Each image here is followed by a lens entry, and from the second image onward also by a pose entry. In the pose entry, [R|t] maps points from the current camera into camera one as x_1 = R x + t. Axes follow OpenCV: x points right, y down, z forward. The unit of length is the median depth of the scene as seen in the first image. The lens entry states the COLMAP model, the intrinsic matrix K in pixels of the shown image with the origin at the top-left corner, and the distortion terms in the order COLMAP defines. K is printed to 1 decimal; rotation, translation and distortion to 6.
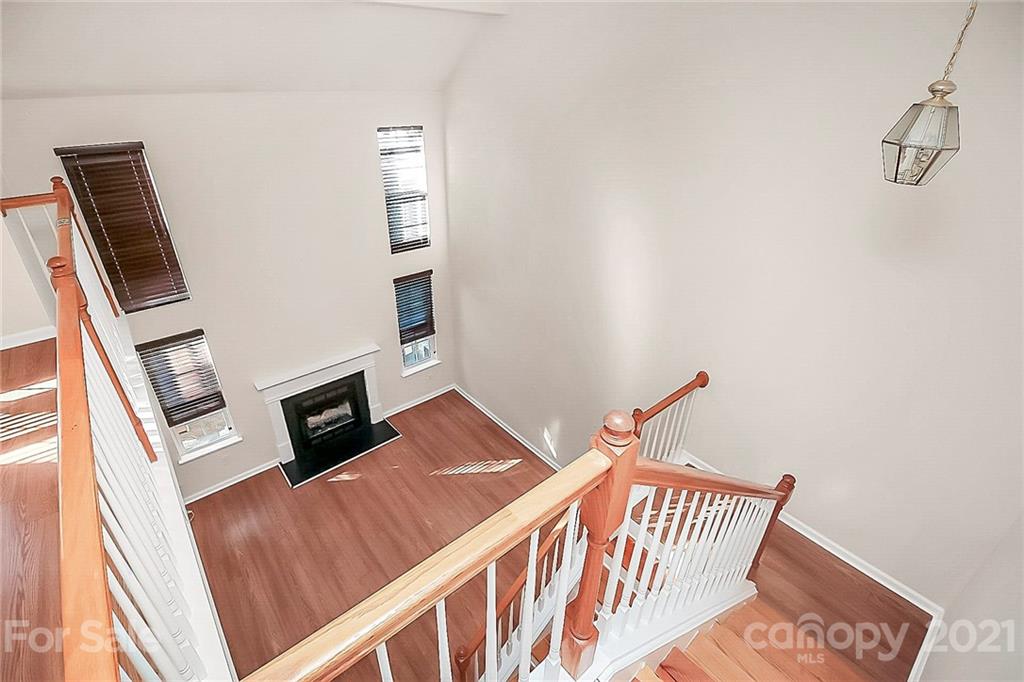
lens RADIAL K [[474.5, 0, 511.3], [0, 474.5, 345.9], [0, 0, 1]] dist [-0.003216, -0.000425]
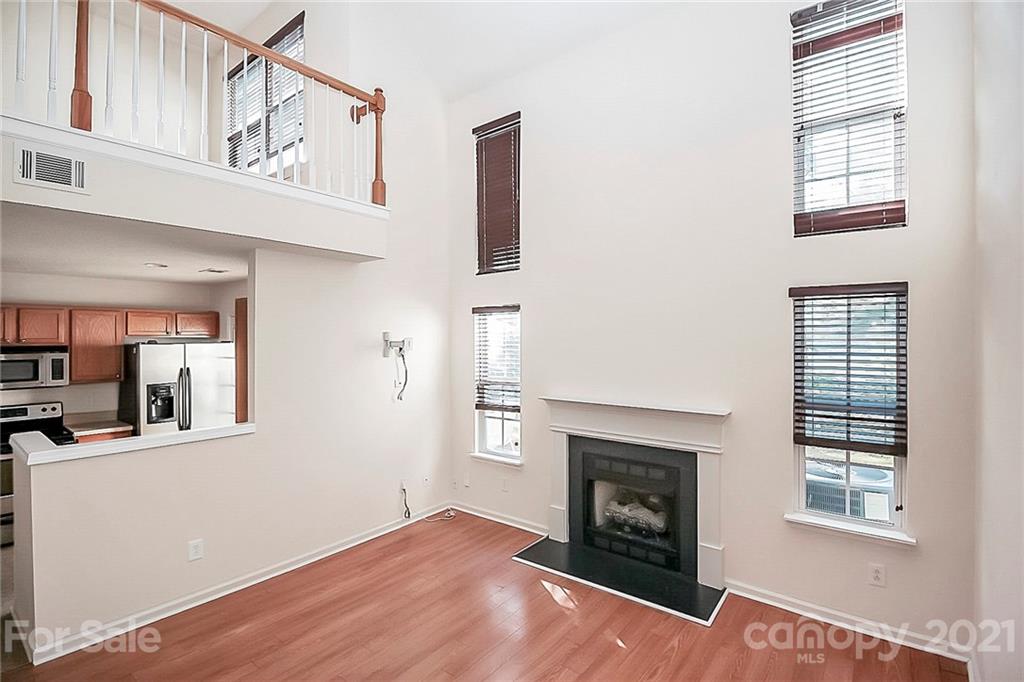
lens RADIAL K [[482.5, 0, 509.9], [0, 482.5, 336.3], [0, 0, 1]] dist [-0.004508, -0.000385]
pose [[0.183564, -0.030717, -0.982528, 0.195291], [-0.481073, 0.868832, -0.117041, 0.105738], [0.857247, 0.494152, 0.144709, 0.705796]]
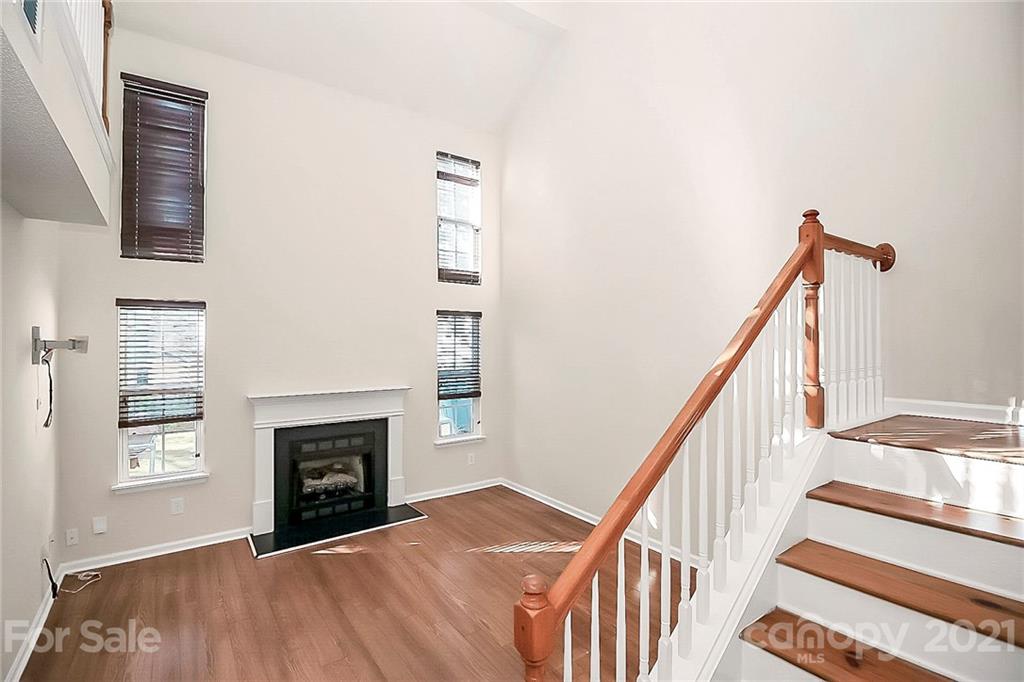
lens RADIAL K [[482.5, 0, 509.9], [0, 482.5, 336.3], [0, 0, 1]] dist [-0.004508, -0.000385]
pose [[0.995804, -0.029388, -0.086661, -0.042643], [-0.018587, 0.862328, -0.506009, 0.345458], [0.089601, 0.505497, 0.858163, 0.285623]]
